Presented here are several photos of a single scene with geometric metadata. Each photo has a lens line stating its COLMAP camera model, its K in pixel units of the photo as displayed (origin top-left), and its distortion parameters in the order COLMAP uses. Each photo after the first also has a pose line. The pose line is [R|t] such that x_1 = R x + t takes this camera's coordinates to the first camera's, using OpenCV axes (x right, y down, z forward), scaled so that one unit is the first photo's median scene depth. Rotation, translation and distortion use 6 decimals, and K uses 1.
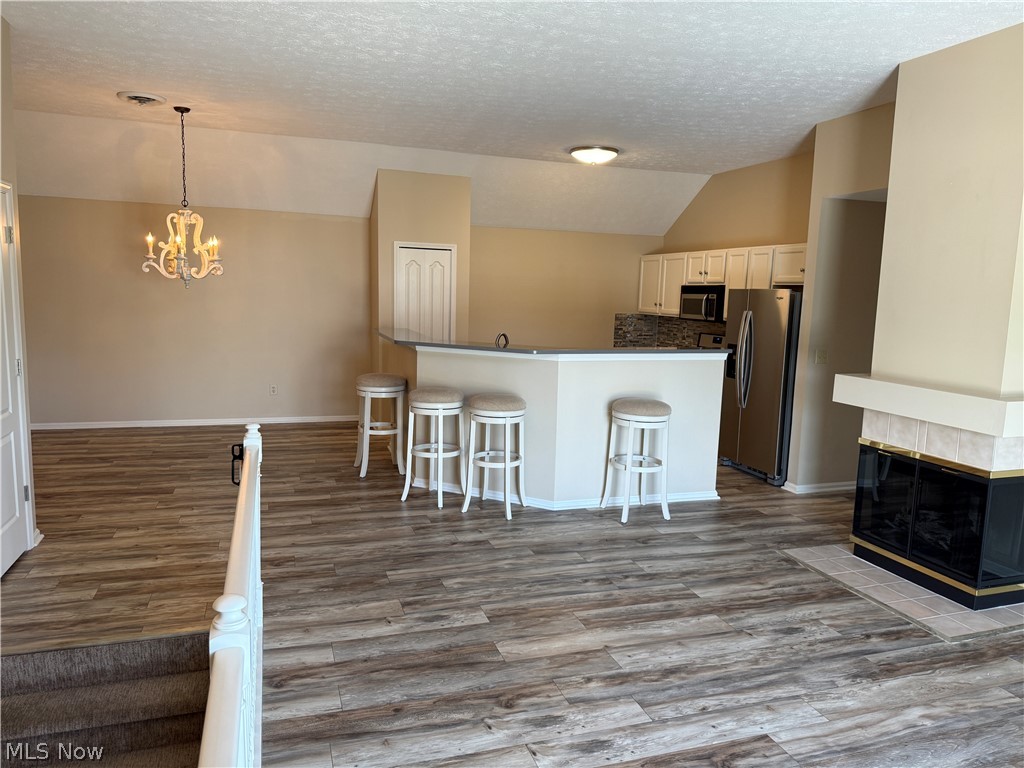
lens RADIAL K [[726.0, 0, 515.4], [0, 726.0, 344.8], [0, 0, 1]] dist [0.063733, -0.081505]
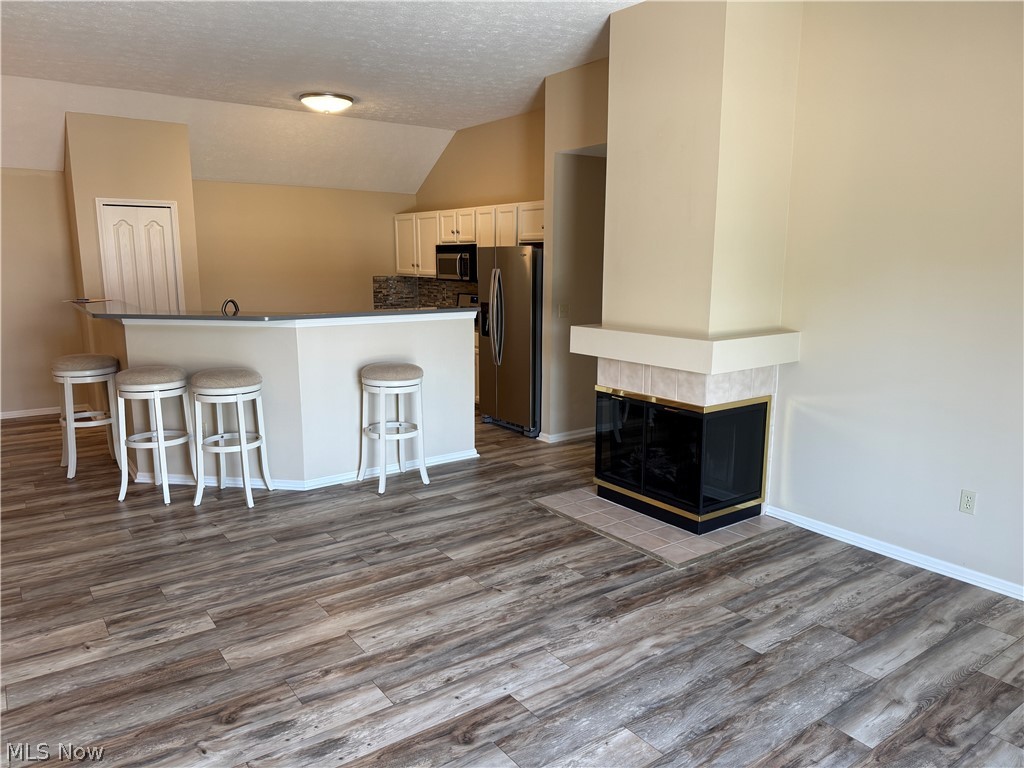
lens RADIAL K [[726.0, 0, 515.1], [0, 726.0, 338.2], [0, 0, 1]] dist [0.063733, -0.081505]
pose [[0.953579, -0.059879, 0.295129, 0.059111], [0.048621, 0.997787, 0.045345, 0.007989], [-0.297191, -0.028891, 0.954381, 0.051348]]
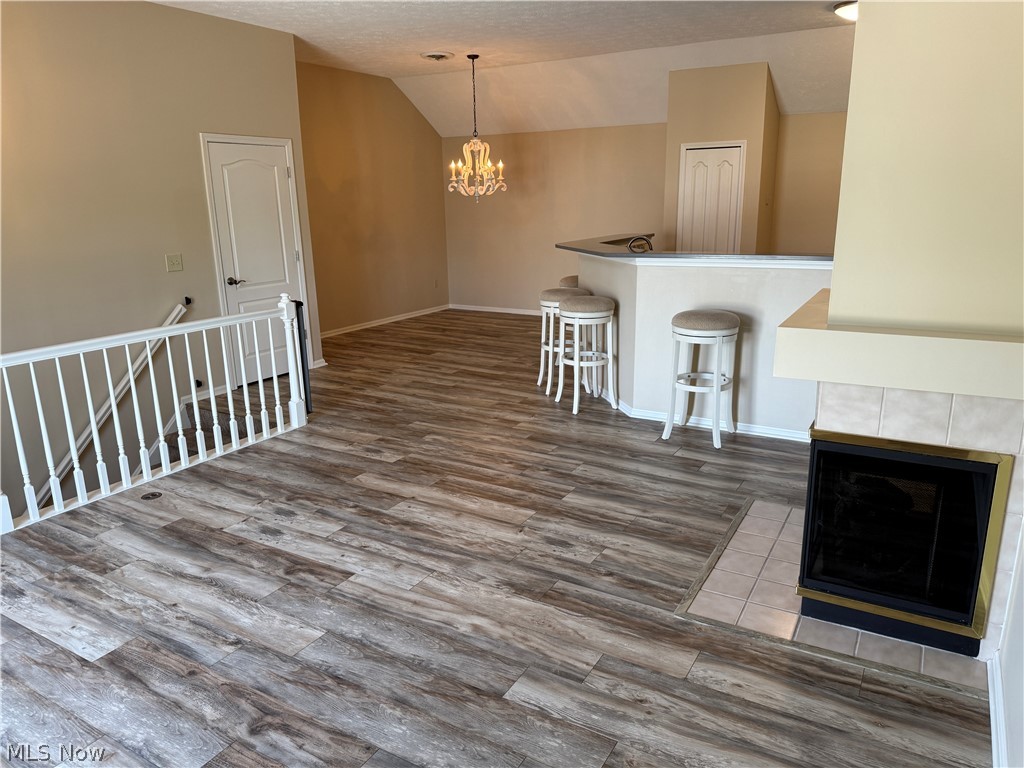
lens RADIAL K [[726.0, 0, 508.8], [0, 726.0, 355.4], [0, 0, 1]] dist [0.063733, -0.081505]
pose [[0.651469, 0.121531, -0.748878, 0.889371], [-0.023238, 0.989820, 0.140417, 0.011058], [0.758319, -0.074075, 0.647661, 0.304508]]
